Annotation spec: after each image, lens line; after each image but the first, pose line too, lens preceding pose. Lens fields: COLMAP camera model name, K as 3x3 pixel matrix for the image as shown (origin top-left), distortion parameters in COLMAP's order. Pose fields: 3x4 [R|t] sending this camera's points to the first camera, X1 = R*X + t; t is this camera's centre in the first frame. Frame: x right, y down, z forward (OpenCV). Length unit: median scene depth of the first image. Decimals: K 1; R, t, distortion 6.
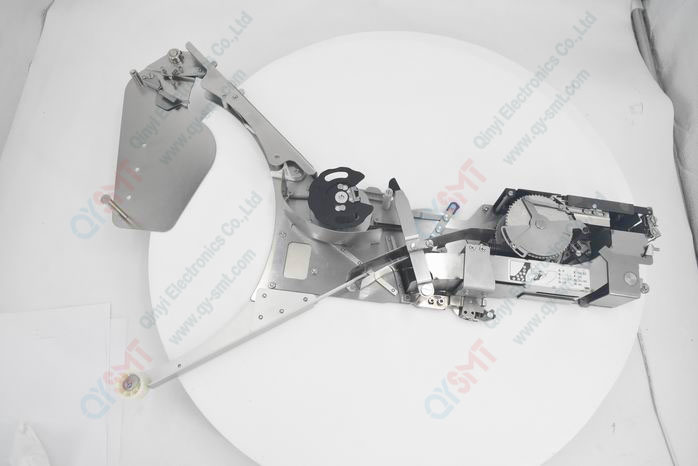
lens RADIAL K [[460.2, 0, 349.0], [0, 460.2, 233.0], [0, 0, 1]] dist [-0.054313, 0.000436]
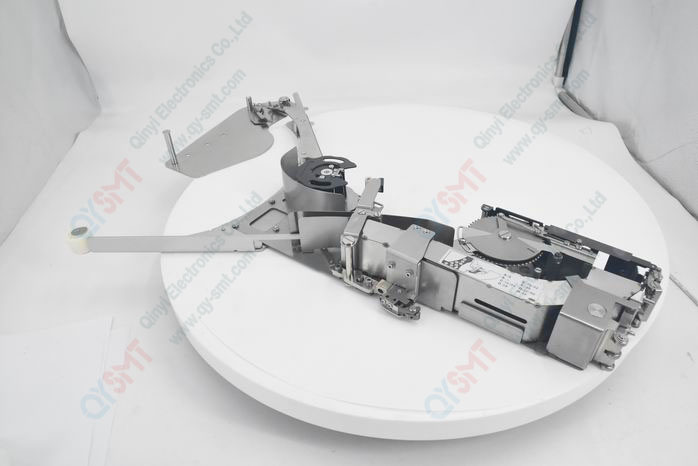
lens RADIAL K [[460.2, 0, 349.0], [0, 460.2, 233.0], [0, 0, 1]] dist [-0.054313, 0.000436]
pose [[0.880331, 0.261922, -0.395492, 0.489253], [-0.420948, 0.815701, -0.396780, 0.439975], [0.218677, 0.515779, 0.828343, 0.196761]]
